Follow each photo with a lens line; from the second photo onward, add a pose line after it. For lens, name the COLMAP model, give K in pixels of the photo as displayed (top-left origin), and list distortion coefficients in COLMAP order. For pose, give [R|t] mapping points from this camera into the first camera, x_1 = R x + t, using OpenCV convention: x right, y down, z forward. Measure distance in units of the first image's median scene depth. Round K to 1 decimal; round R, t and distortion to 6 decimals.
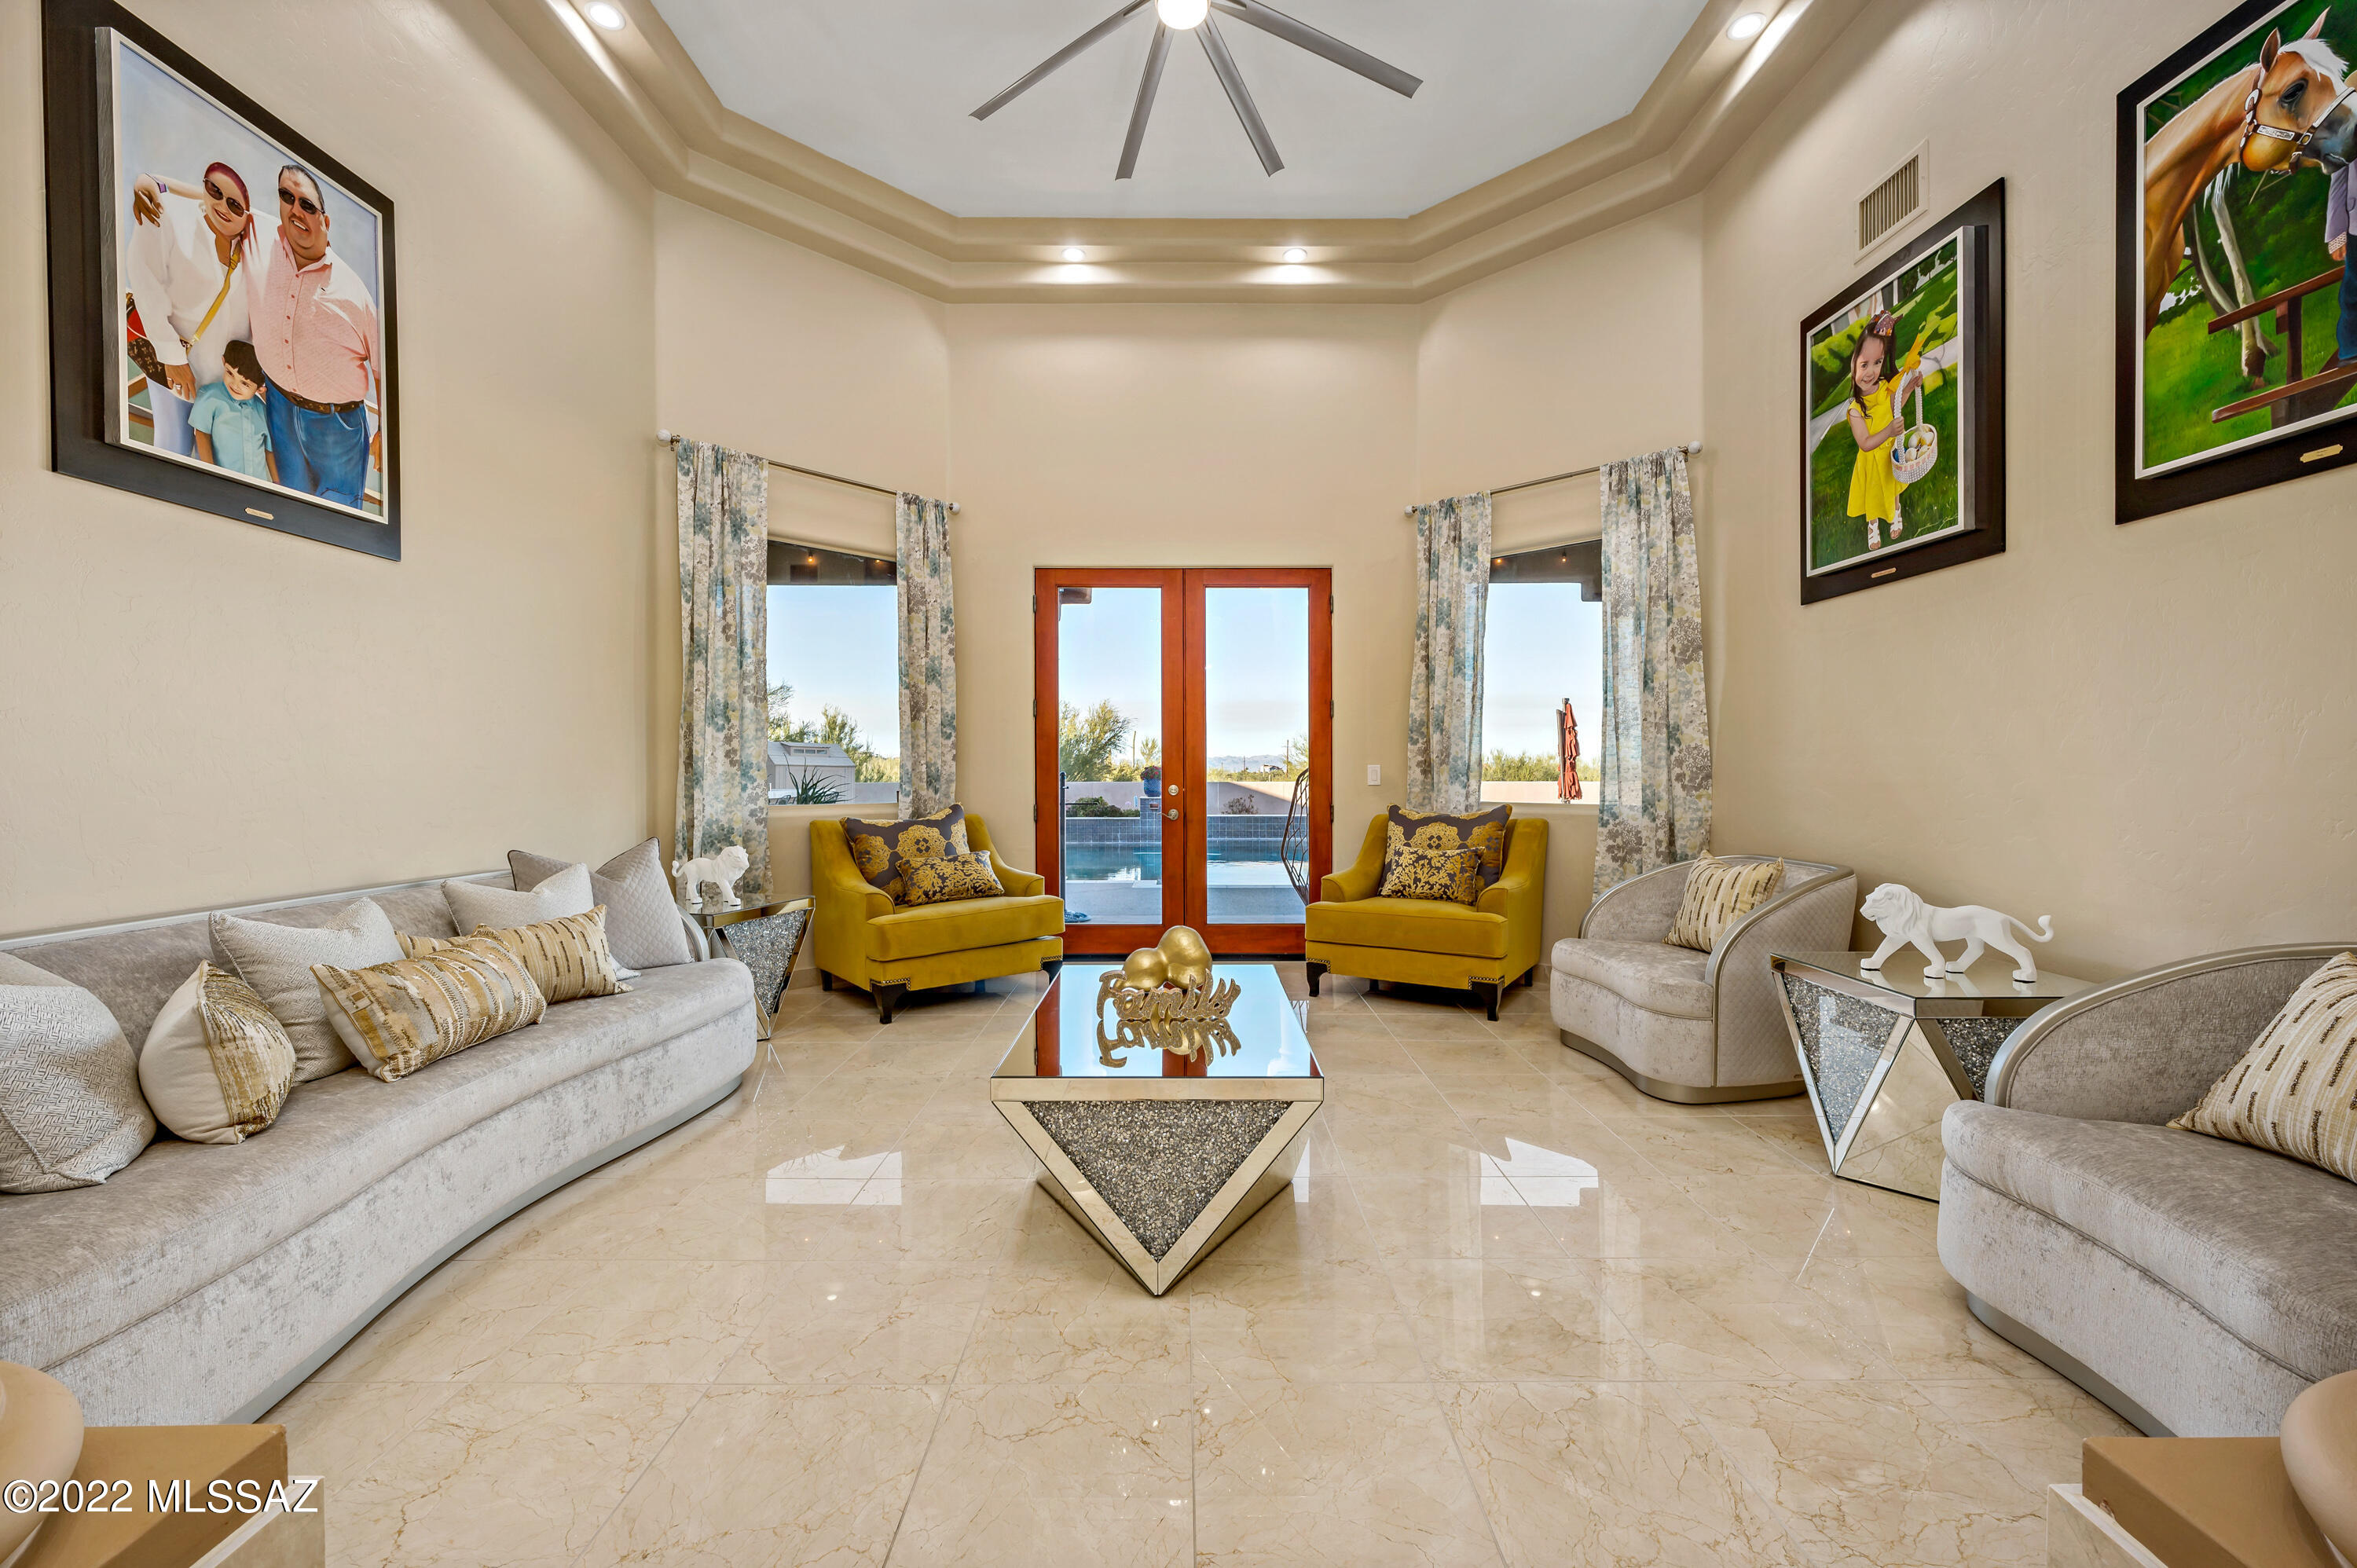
lens RADIAL K [[958.8, 0, 1177.3], [0, 958.8, 761.0], [0, 0, 1]] dist [0.017708, 0.000071]
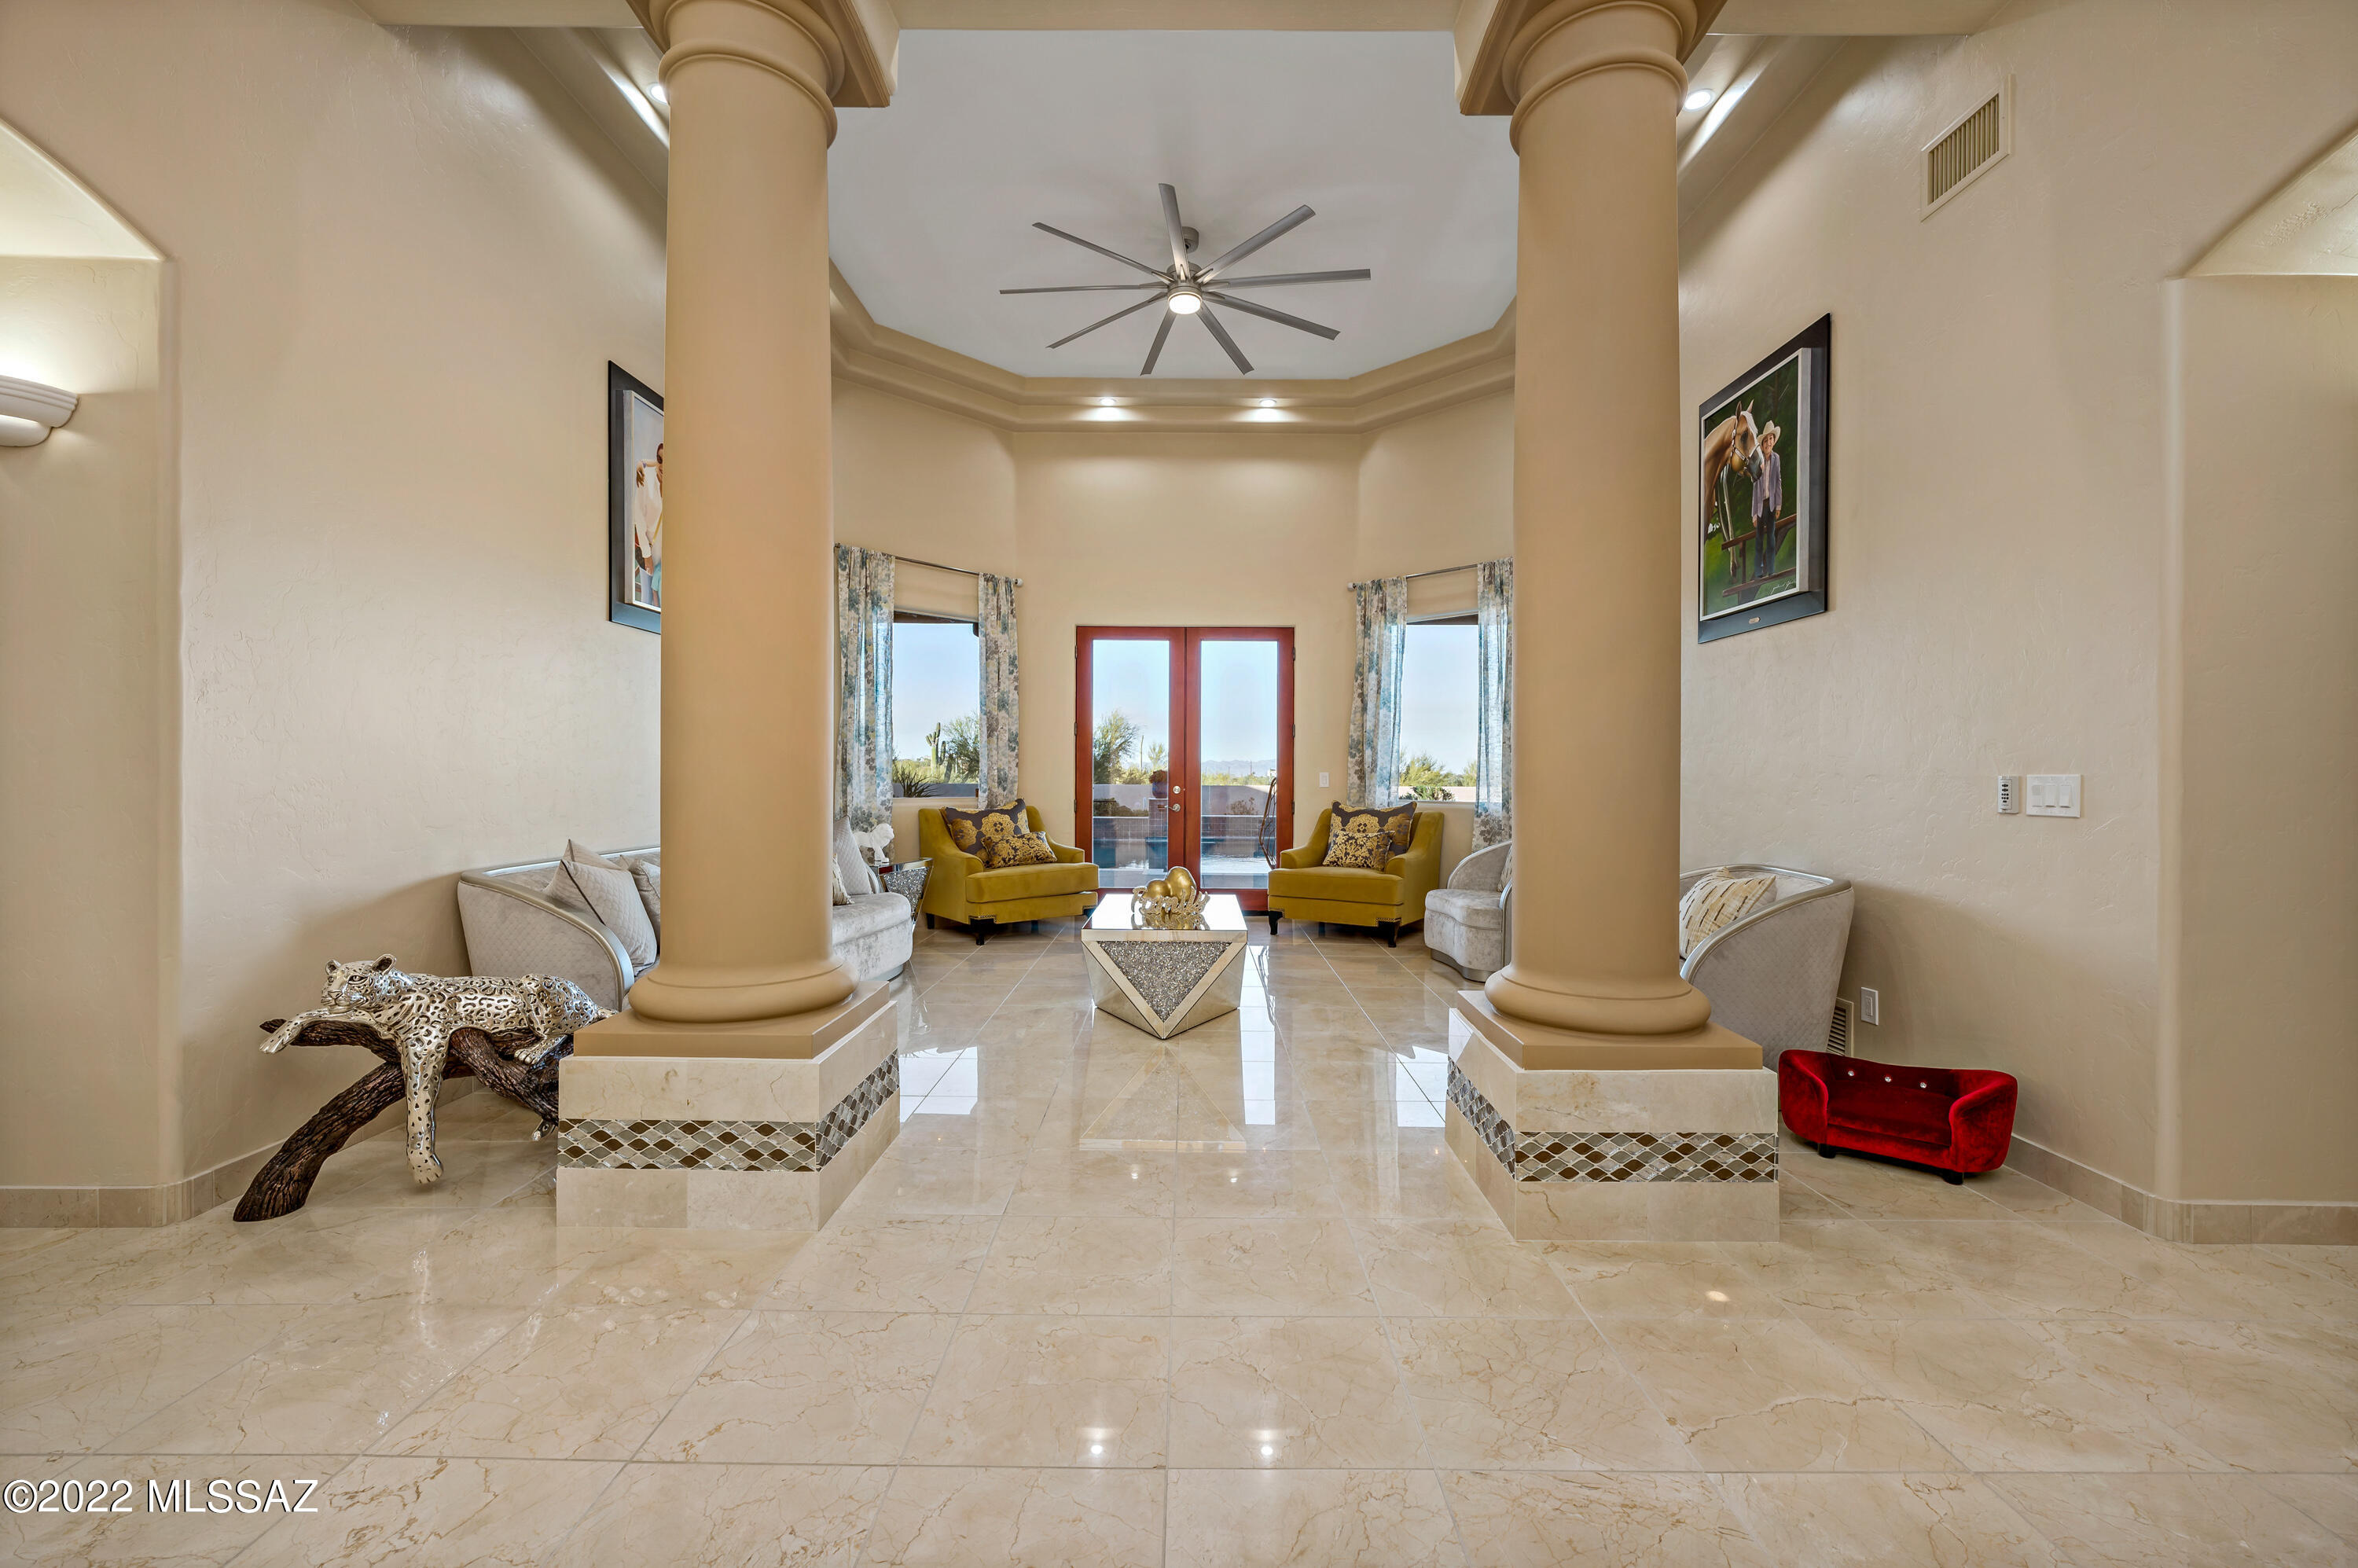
lens RADIAL K [[959.2, 0, 1177.8], [0, 959.2, 761.0], [0, 0, 1]] dist [0.017708, 0.000071]
pose [[0.999943, 0.007707, -0.007439, 0.008135], [-0.007736, 0.999962, -0.003990, -0.005688], [0.007408, 0.004048, 0.999964, -0.405130]]
